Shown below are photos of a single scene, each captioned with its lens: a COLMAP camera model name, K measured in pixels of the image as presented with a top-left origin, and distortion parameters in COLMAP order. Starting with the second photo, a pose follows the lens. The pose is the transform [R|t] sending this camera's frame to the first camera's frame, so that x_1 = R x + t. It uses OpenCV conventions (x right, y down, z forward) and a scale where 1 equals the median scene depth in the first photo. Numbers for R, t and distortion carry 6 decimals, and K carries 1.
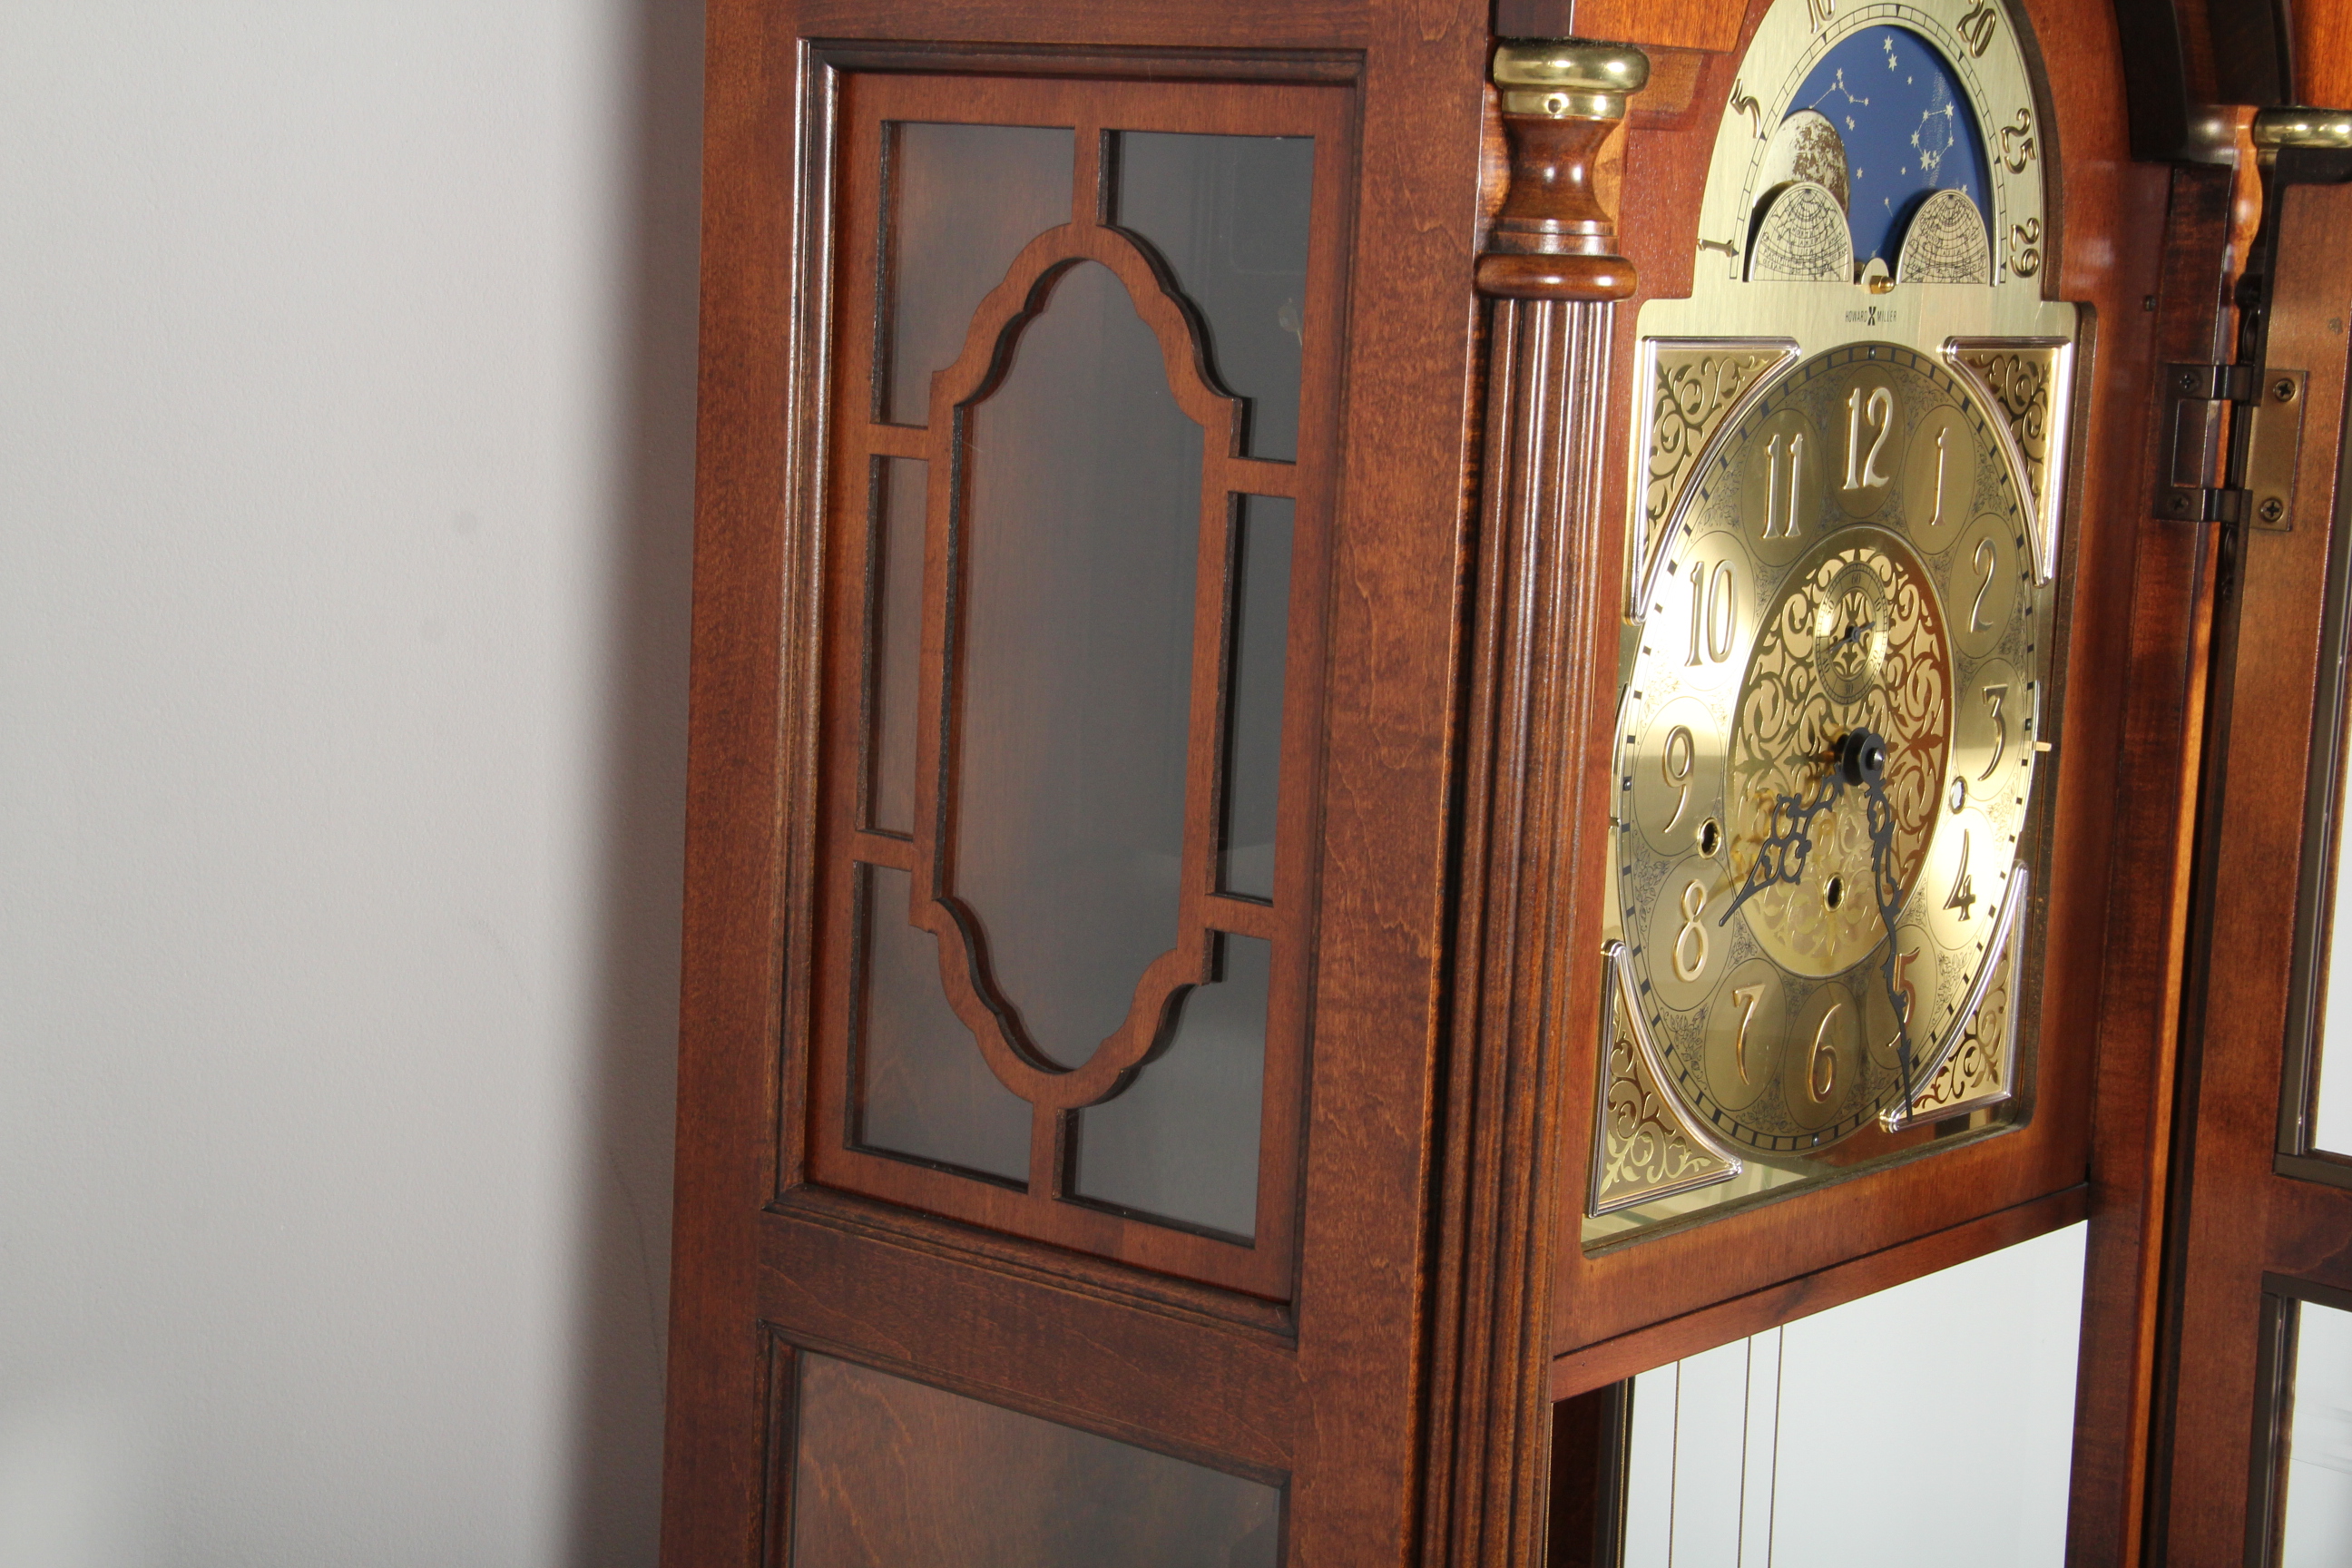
lens RADIAL K [[4100.0, 0, 1180.5], [0, 4100.0, 768.2], [0, 0, 1]] dist [0.207390, 0.000000]
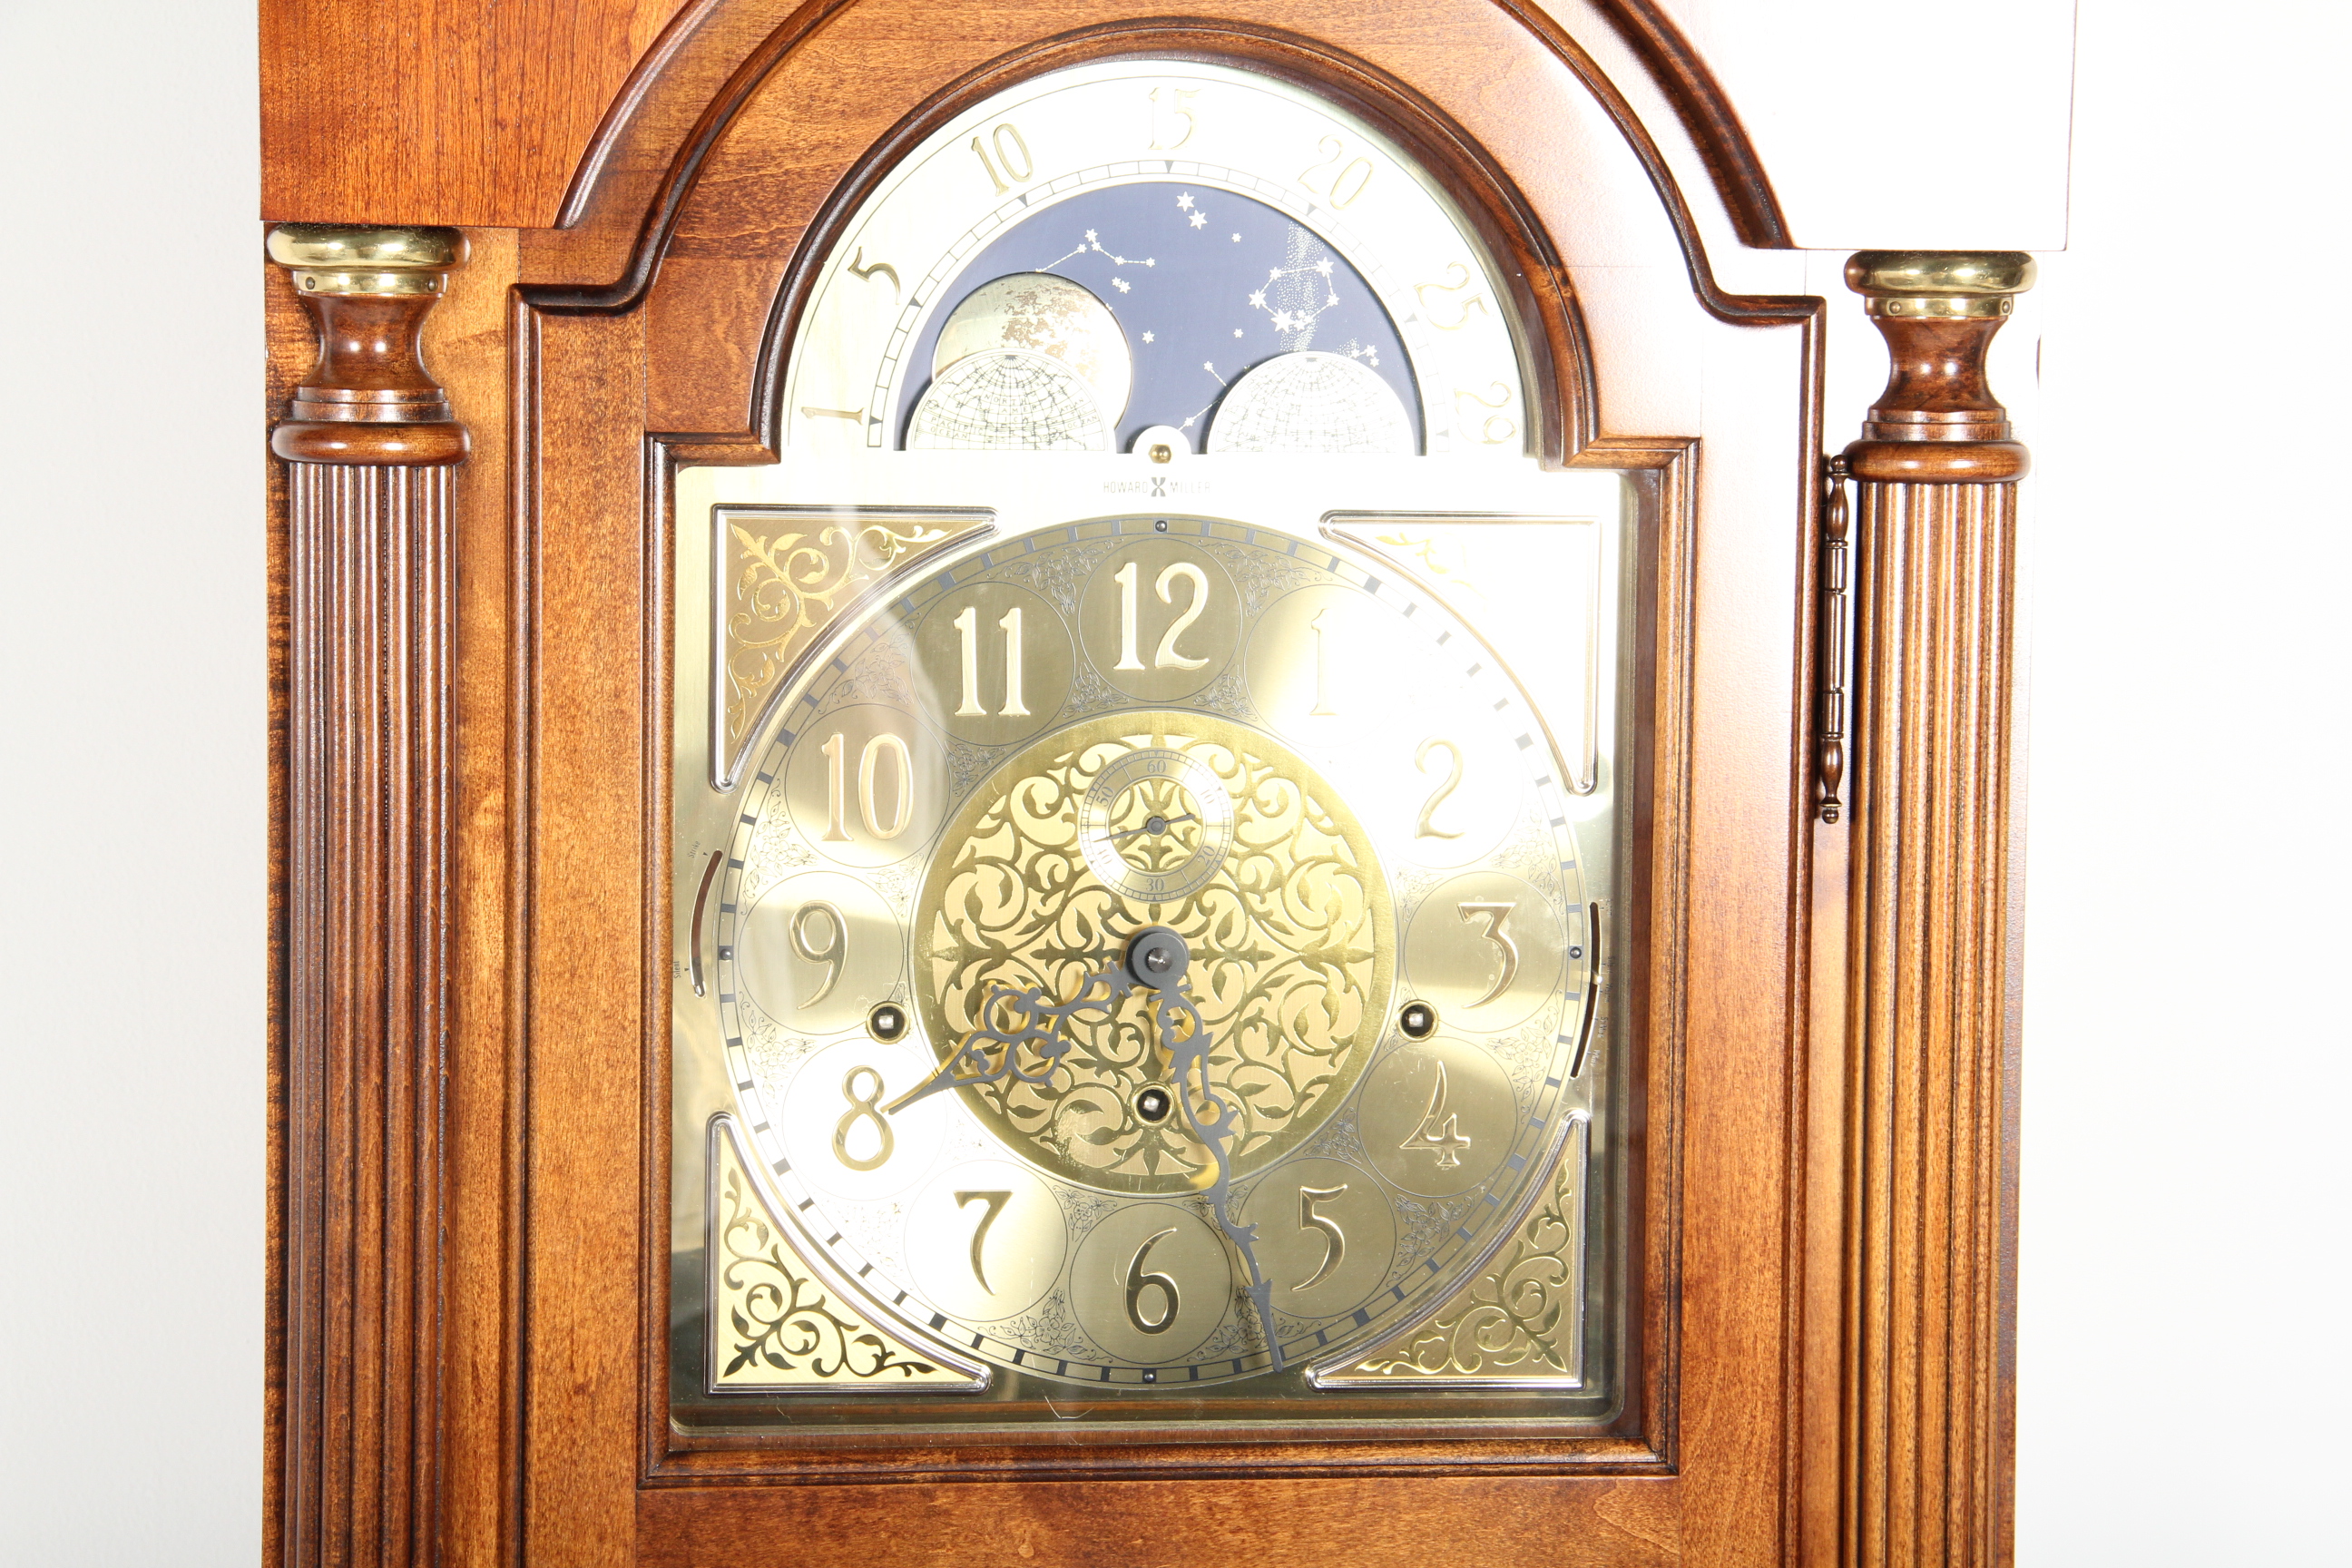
lens RADIAL K [[6195.7, 0, 1185.2], [0, 6195.7, 794.3], [0, 0, 1]] dist [0.466225, 0.000000]
pose [[0.712935, 0.020878, -0.700919, 1.168694], [-0.075312, 0.996055, -0.046934, 0.026013], [0.697174, 0.086248, 0.711695, 0.006601]]
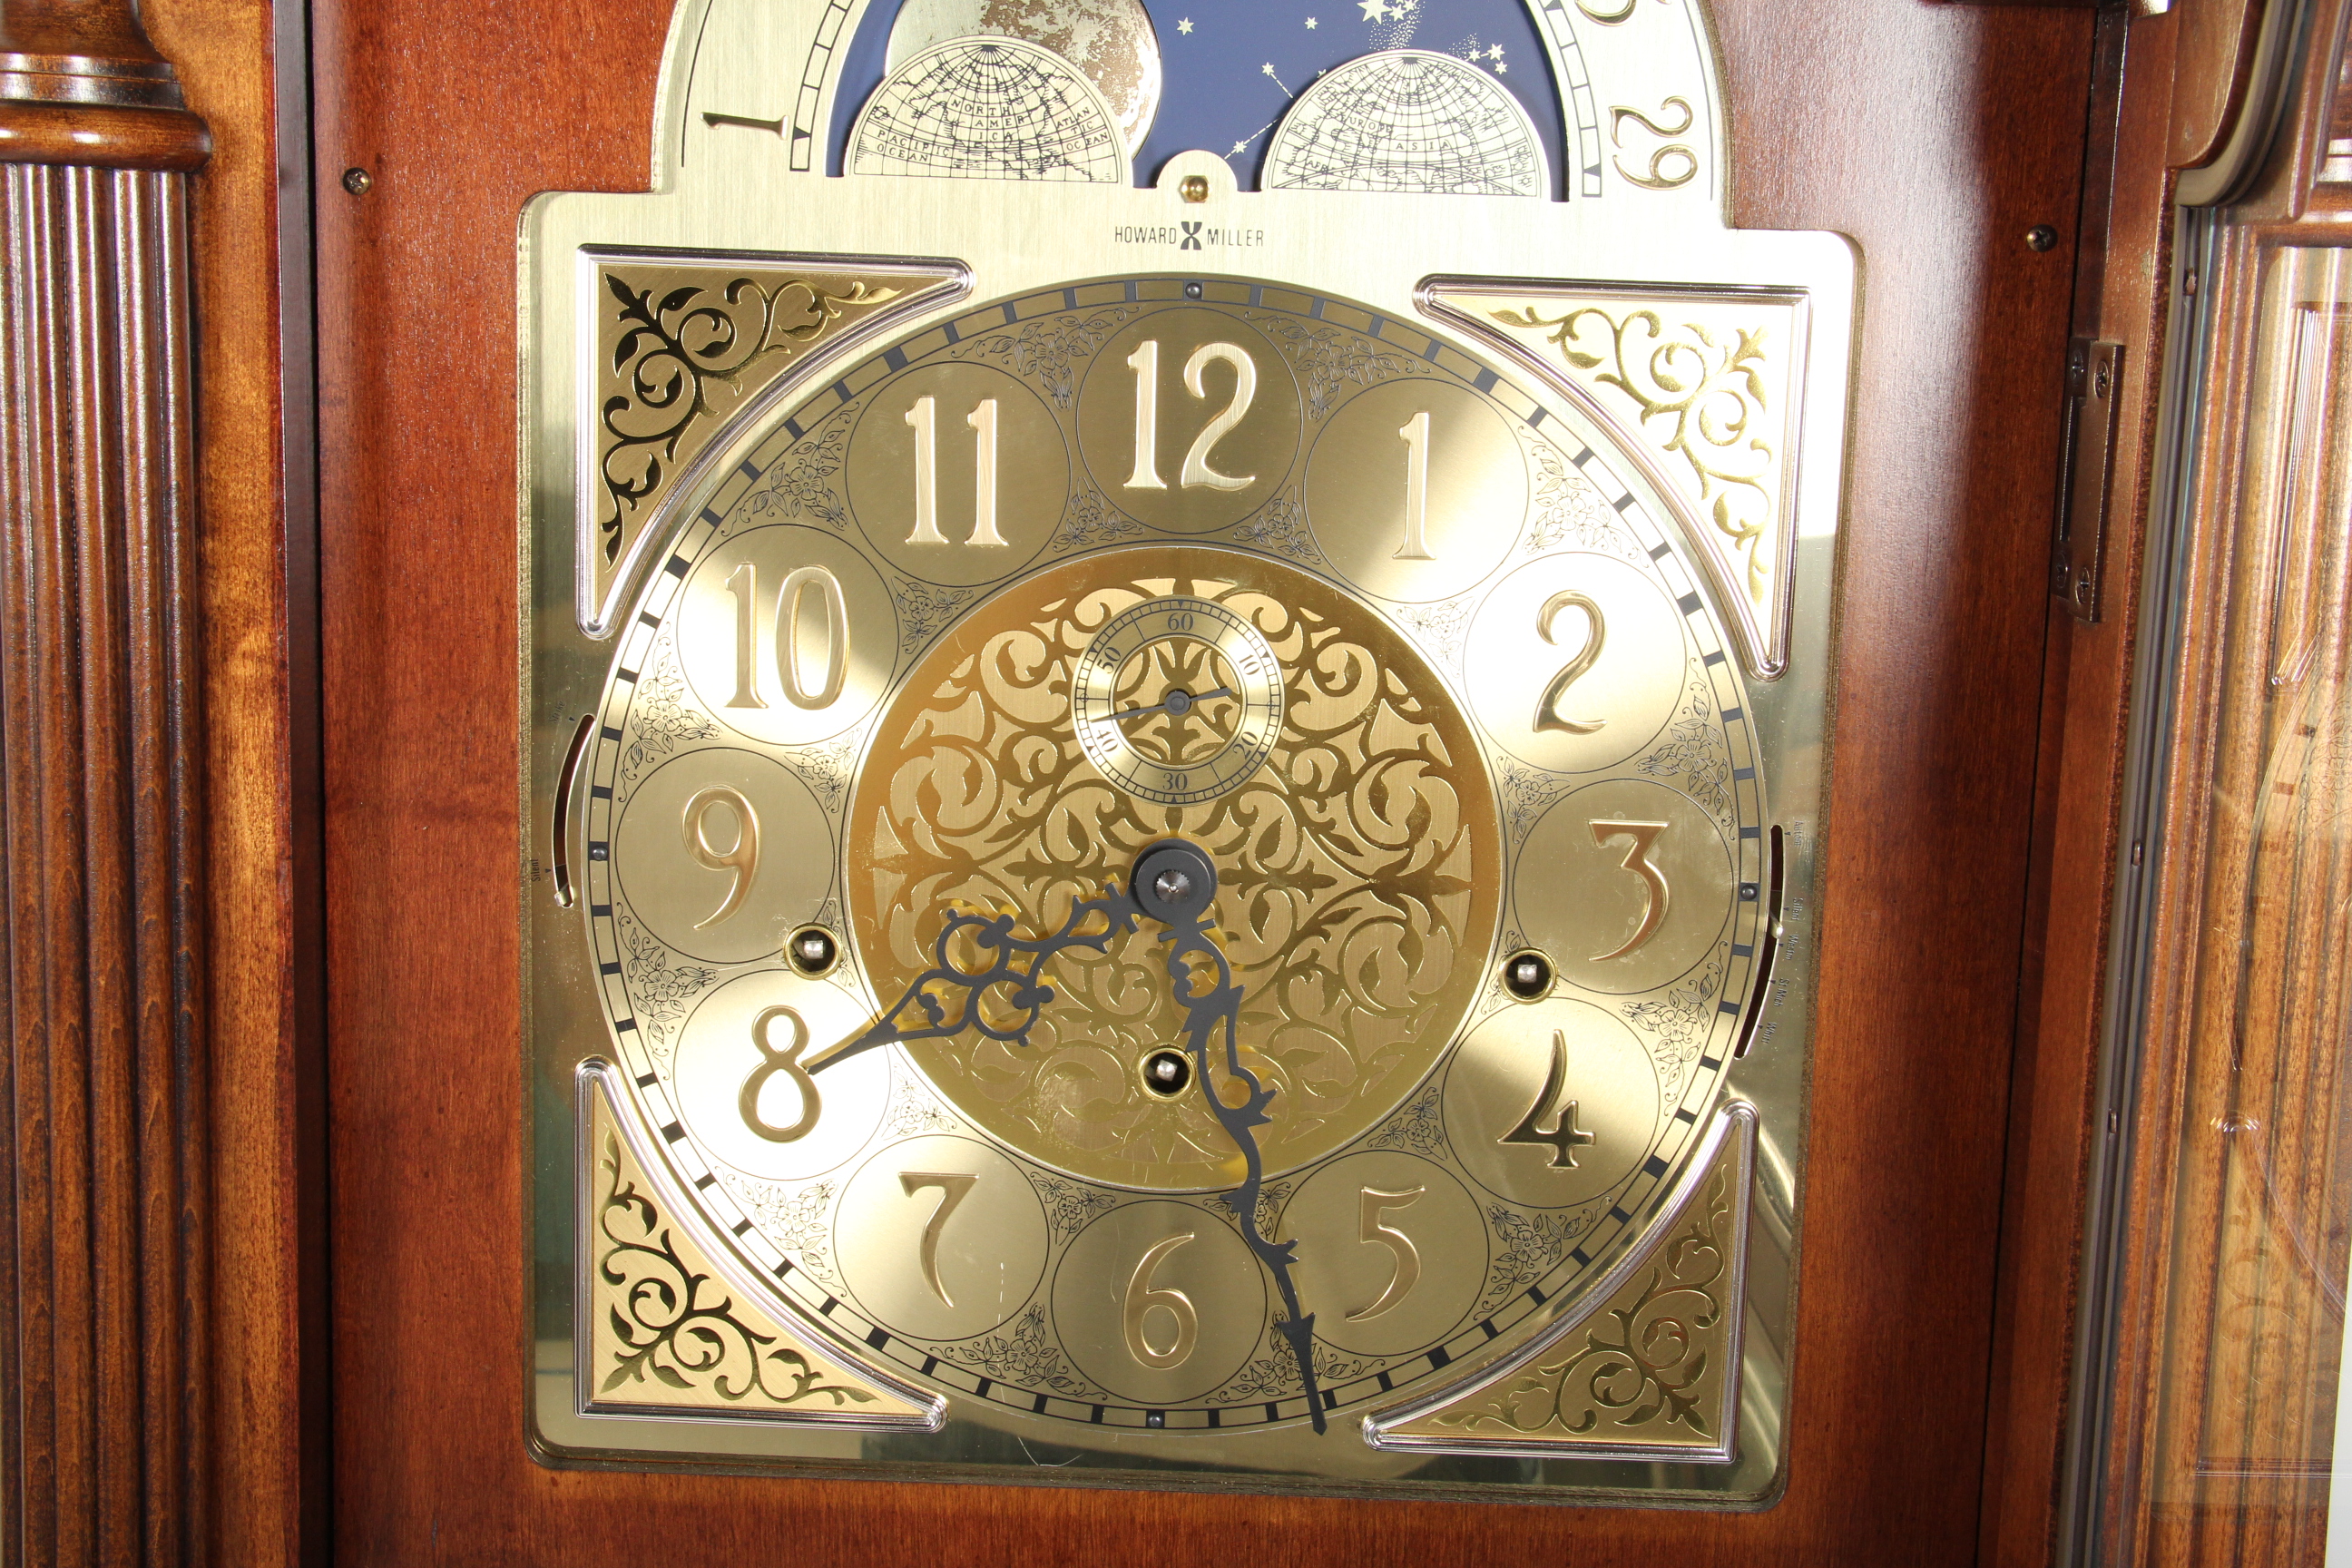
lens RADIAL K [[3203.9, 0, 1221.8], [0, 3203.9, 777.0], [0, 0, 1]] dist [0.037533, 0.000000]
pose [[0.617574, 0.105641, -0.779386, 0.594005], [-0.112726, 0.992597, 0.045217, -0.045851], [0.778393, 0.059932, 0.624910, 0.684167]]
